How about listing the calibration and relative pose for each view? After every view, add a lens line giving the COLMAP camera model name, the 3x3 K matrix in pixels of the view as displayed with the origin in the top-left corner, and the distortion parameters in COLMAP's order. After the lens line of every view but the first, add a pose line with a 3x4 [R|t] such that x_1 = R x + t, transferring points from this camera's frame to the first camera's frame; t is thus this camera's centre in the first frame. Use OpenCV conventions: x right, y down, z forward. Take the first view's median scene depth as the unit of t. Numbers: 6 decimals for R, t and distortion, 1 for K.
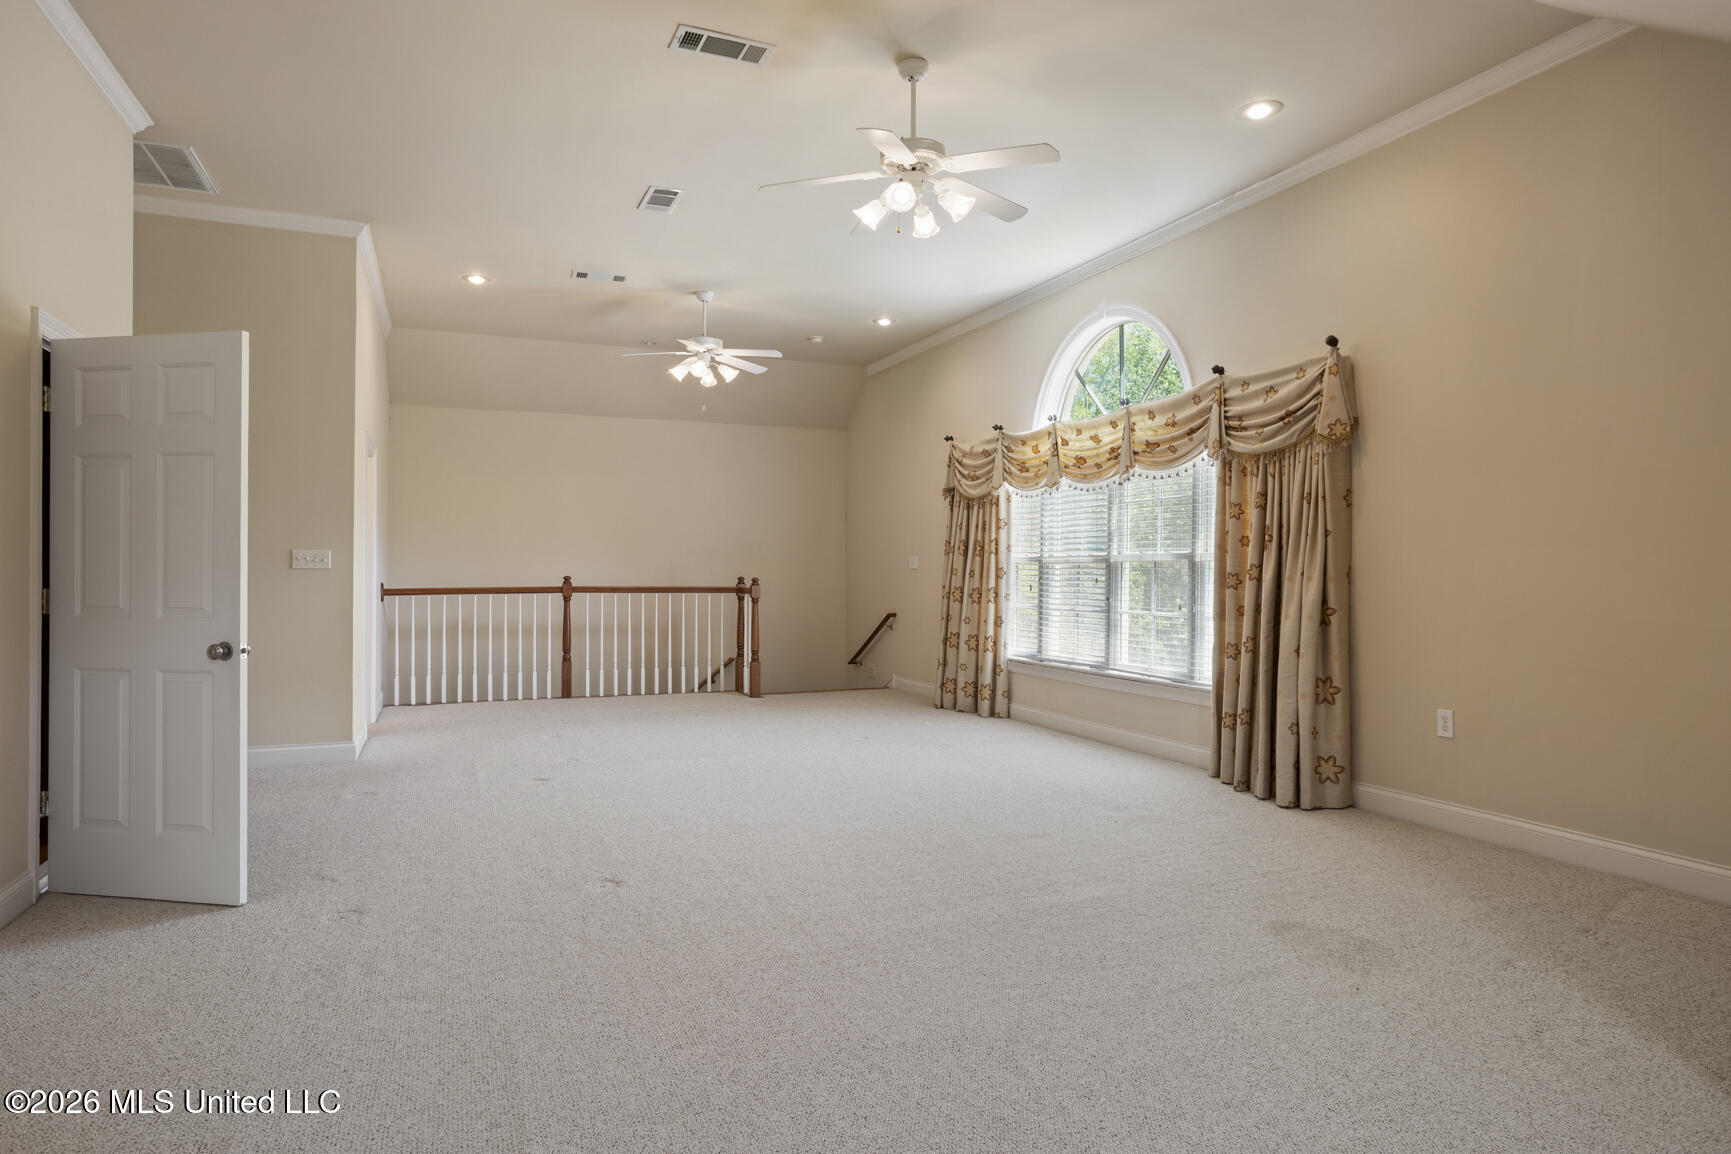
lens RADIAL K [[1003.7, 0, 874.7], [0, 1003.7, 572.0], [0, 0, 1]] dist [-0.010181, 0.018266]
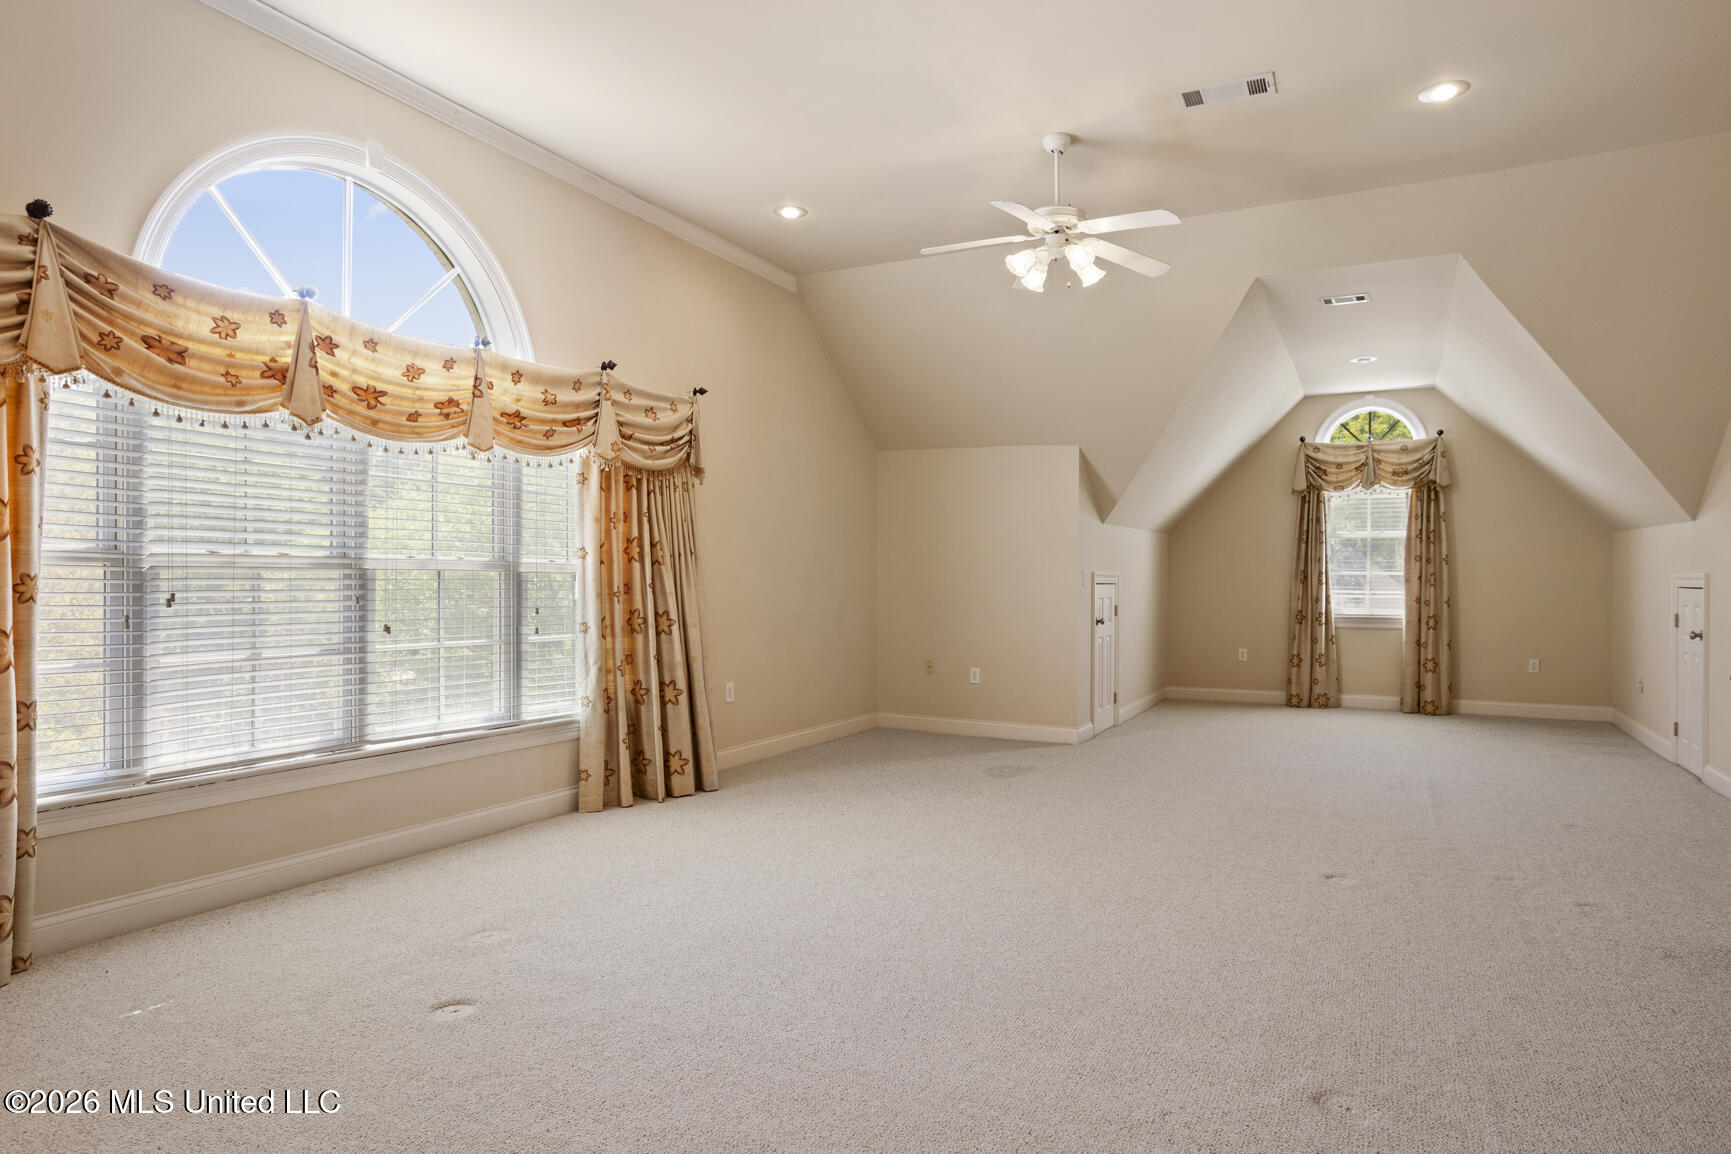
lens RADIAL K [[1003.7, 0, 878.4], [0, 1003.7, 592.2], [0, 0, 1]] dist [-0.010181, 0.018266]
pose [[-0.633772, -0.007938, 0.773479, -0.444101], [-0.002093, 0.999961, 0.008546, -0.001965], [-0.773517, 0.003797, -0.633764, 1.169008]]
